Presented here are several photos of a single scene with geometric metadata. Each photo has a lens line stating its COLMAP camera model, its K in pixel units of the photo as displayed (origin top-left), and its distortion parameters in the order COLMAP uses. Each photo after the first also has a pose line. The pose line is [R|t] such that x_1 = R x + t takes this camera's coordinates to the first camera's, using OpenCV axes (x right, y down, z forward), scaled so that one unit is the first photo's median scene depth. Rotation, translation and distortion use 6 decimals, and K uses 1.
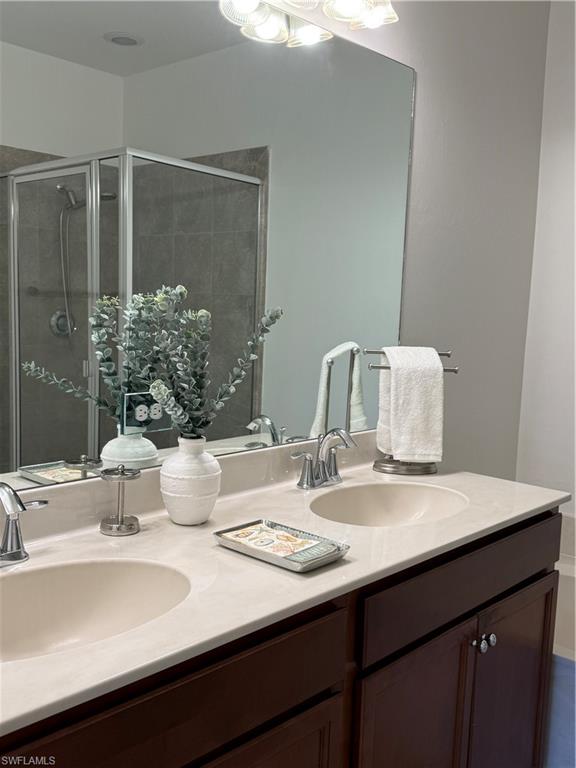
lens RADIAL K [[763.3, 0, 287.8], [0, 763.3, 384.7], [0, 0, 1]] dist [0.066988, 0.000000]
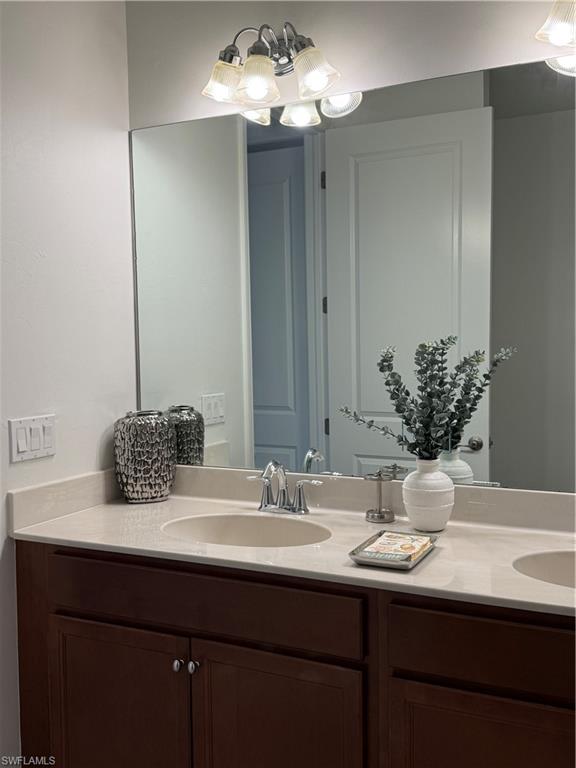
lens RADIAL K [[763.3, 0, 288.0], [0, 763.3, 384.2], [0, 0, 1]] dist [0.066988, 0.000000]
pose [[0.286597, 0.017006, -0.957900, 1.097195], [-0.084660, 0.996381, -0.007641, -0.025509], [0.954303, 0.083286, 0.286999, 0.471792]]
